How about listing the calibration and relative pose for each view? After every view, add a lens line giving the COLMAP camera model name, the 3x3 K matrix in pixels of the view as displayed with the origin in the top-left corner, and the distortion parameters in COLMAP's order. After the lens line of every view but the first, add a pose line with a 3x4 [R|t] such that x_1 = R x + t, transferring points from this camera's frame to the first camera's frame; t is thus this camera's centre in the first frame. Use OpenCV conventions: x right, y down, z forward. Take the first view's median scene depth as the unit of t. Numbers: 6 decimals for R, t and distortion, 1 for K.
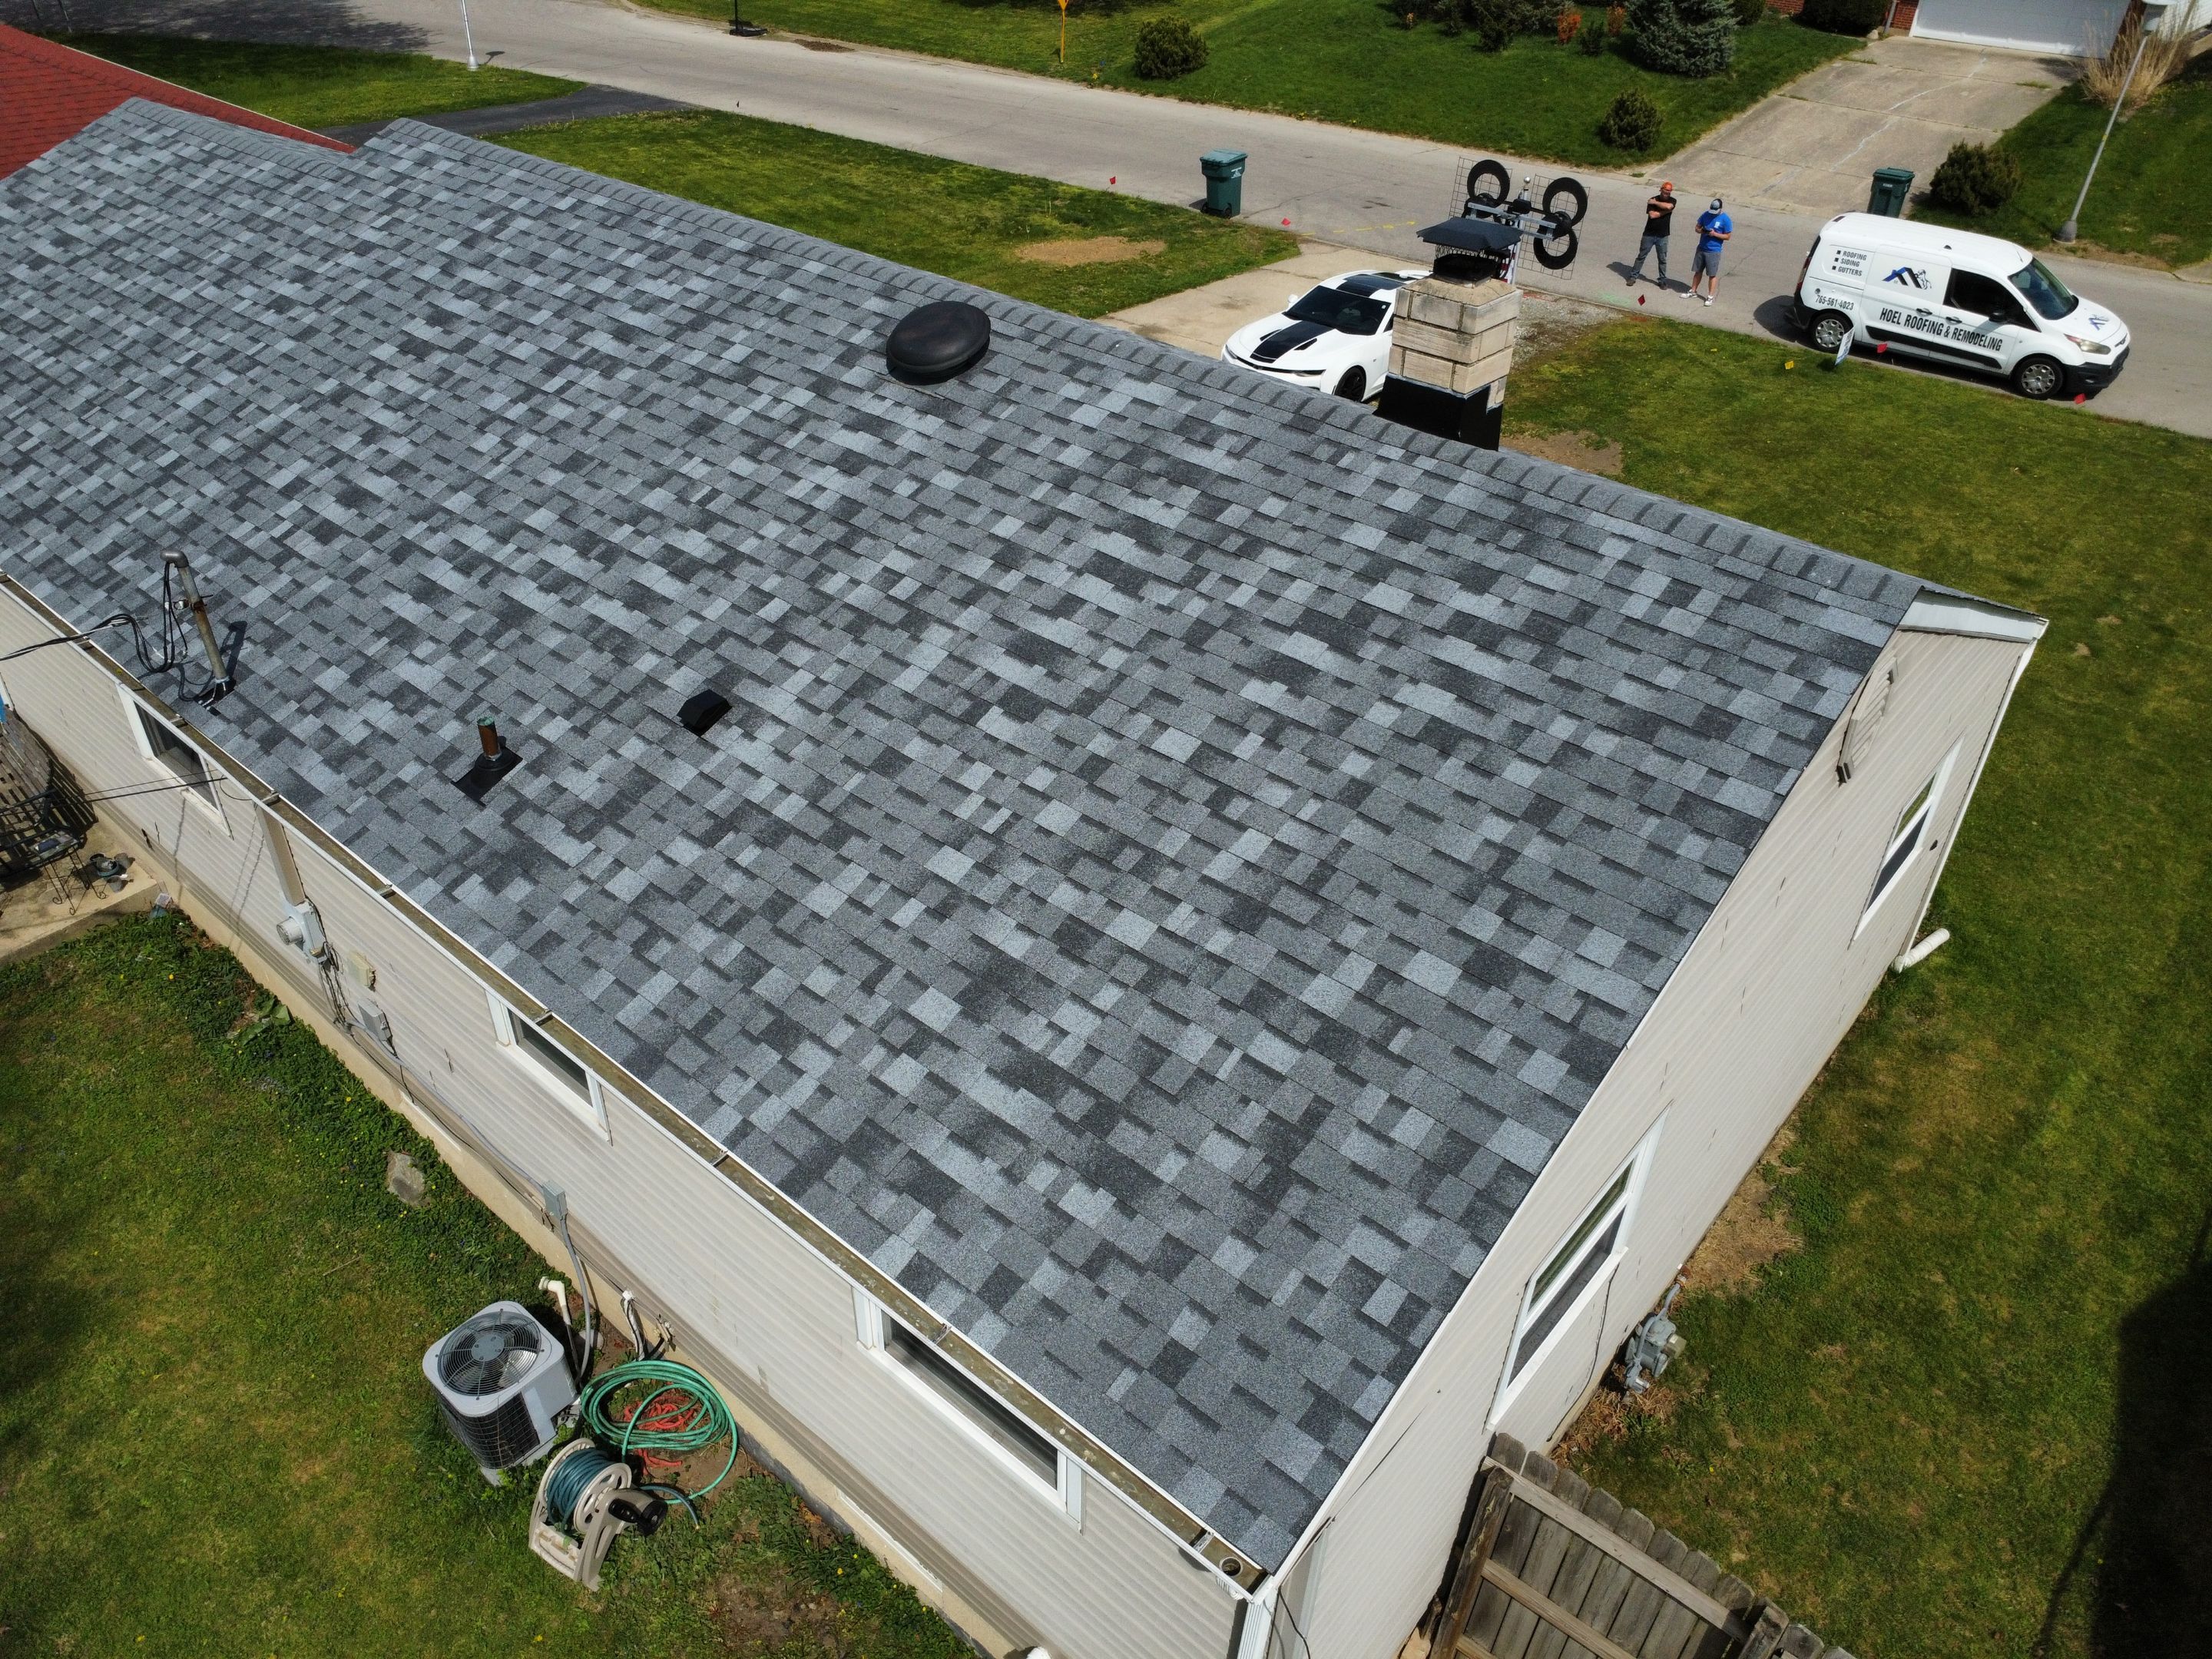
lens RADIAL K [[1594.4, 0, 1111.6], [0, 1594.4, 827.0], [0, 0, 1]] dist [-0.021060, -0.016301]
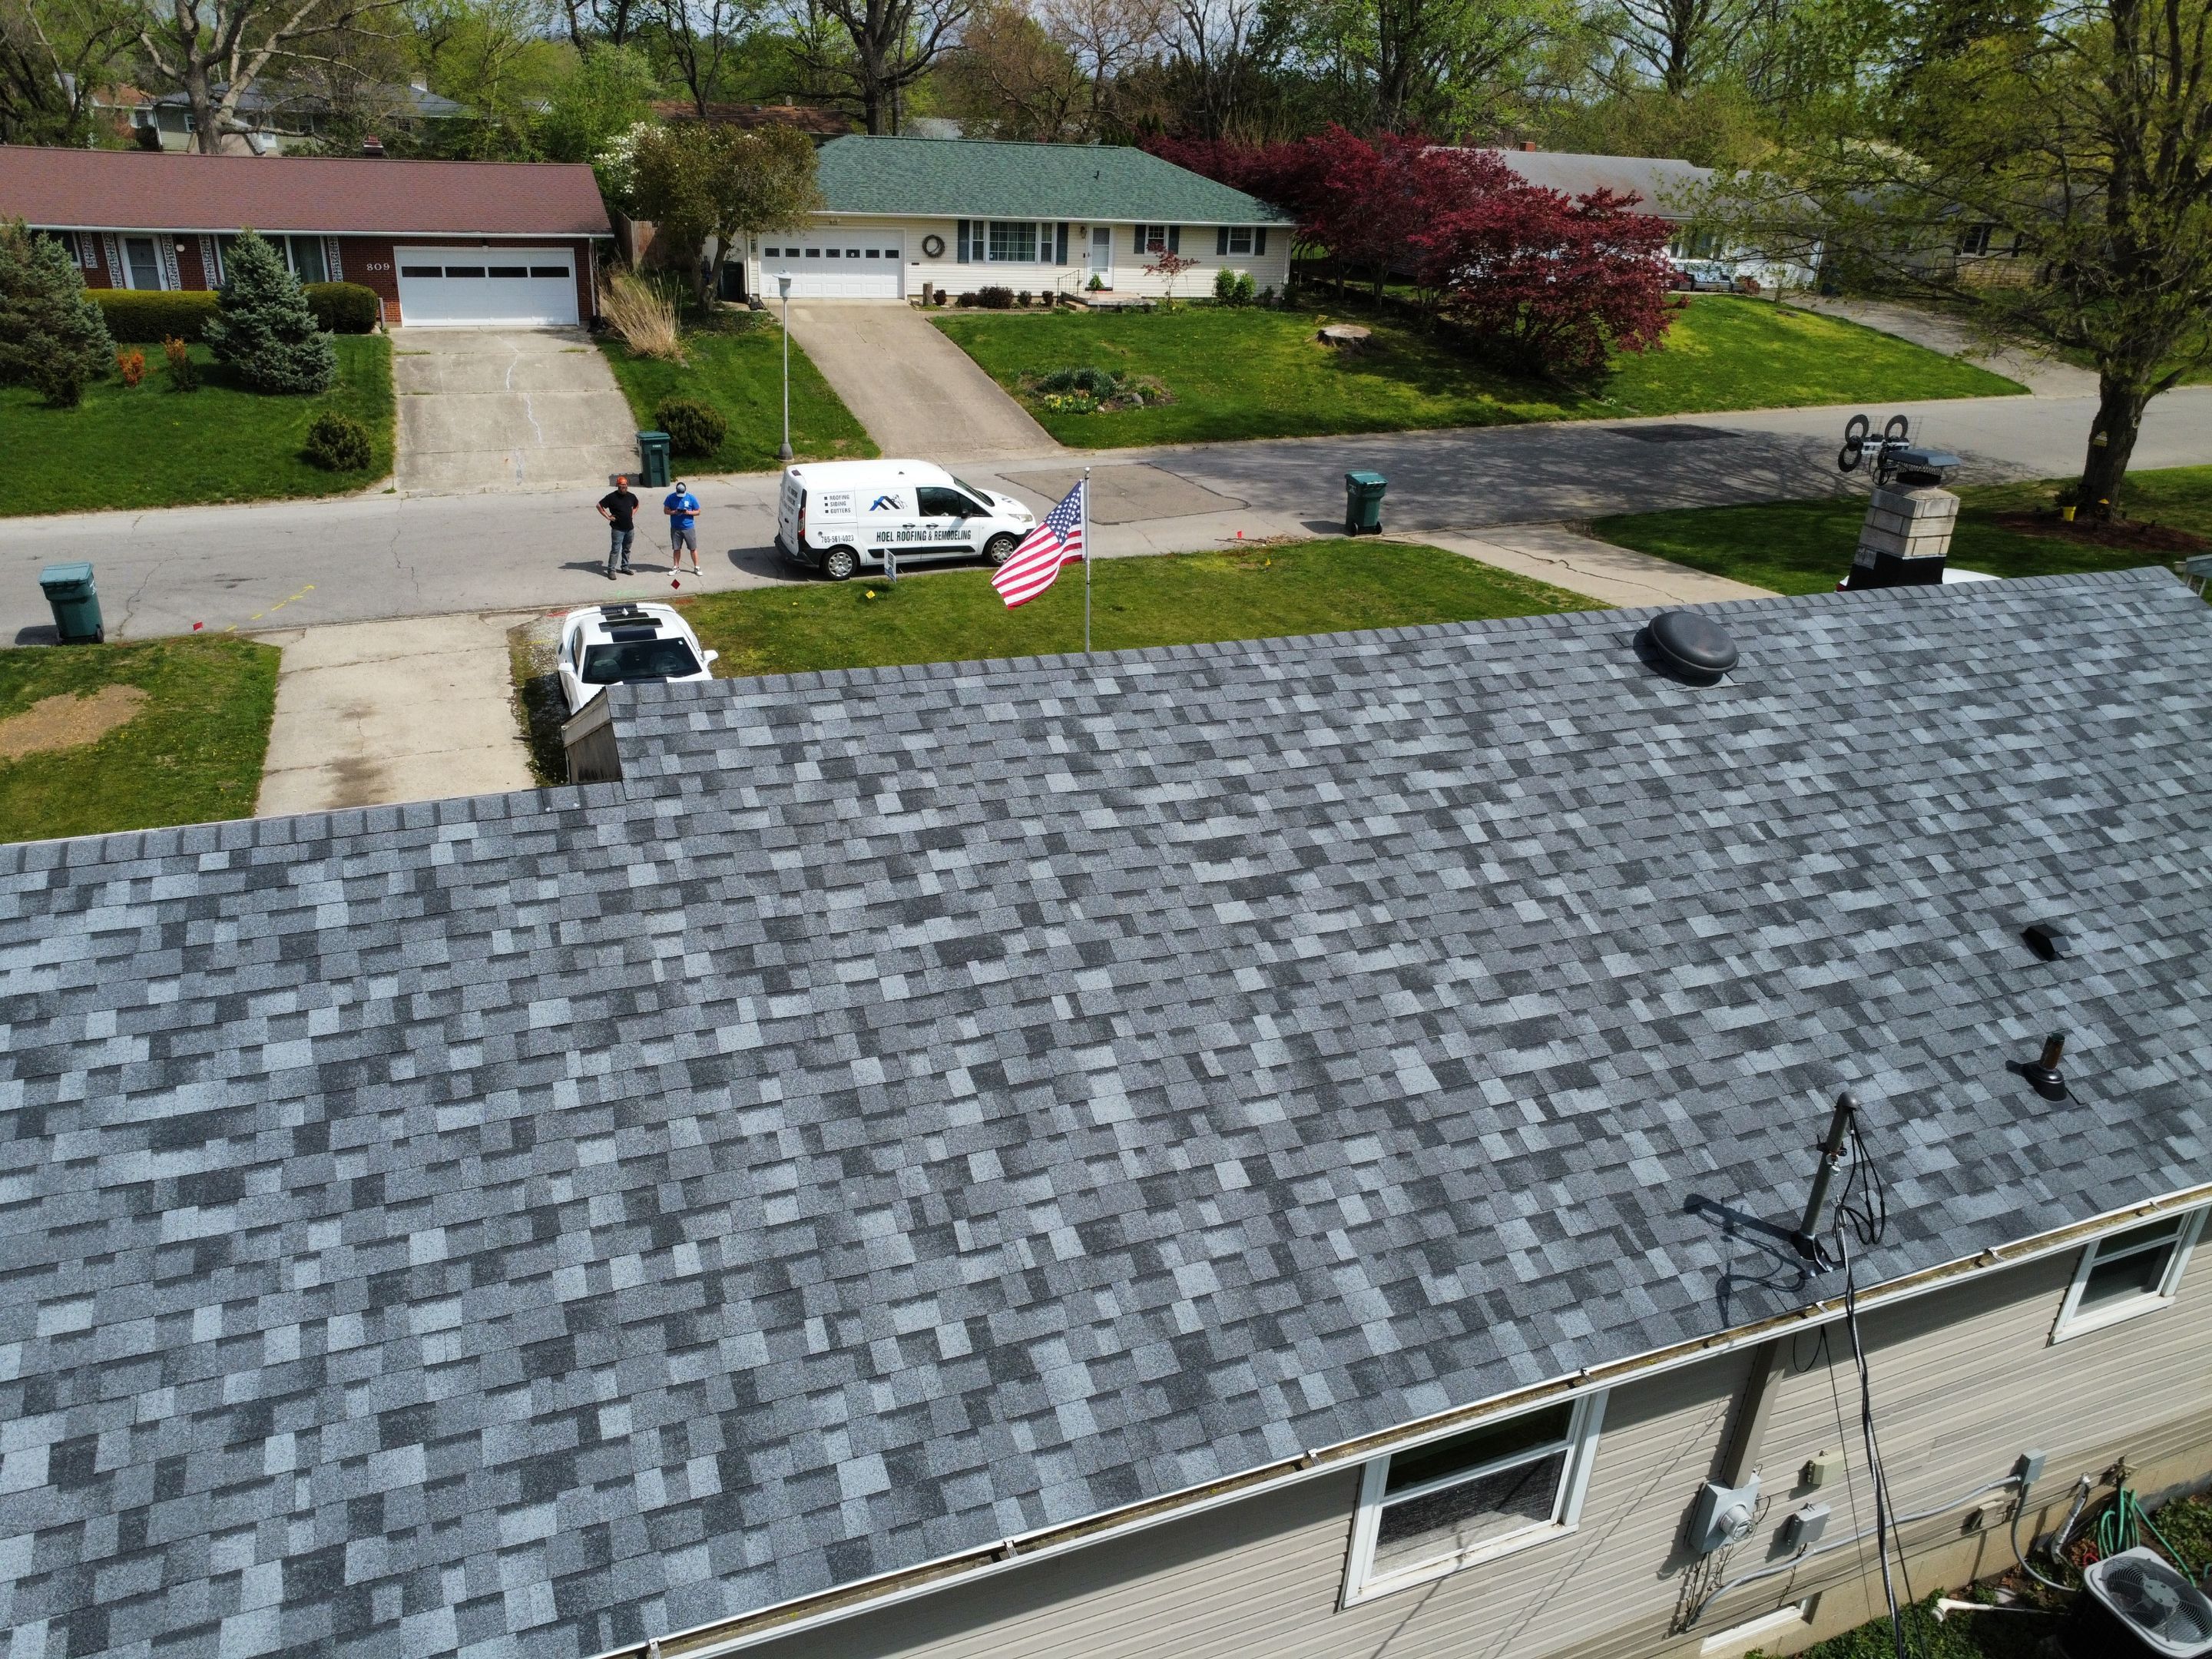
lens RADIAL K [[1594.4, 0, 1099.2], [0, 1594.4, 827.2], [0, 0, 1]] dist [-0.021060, -0.016301]
pose [[0.459493, -0.371624, 0.806698, -1.332121], [0.486026, 0.865410, 0.121832, -0.562823], [-0.743401, 0.336096, 0.578269, 0.729827]]
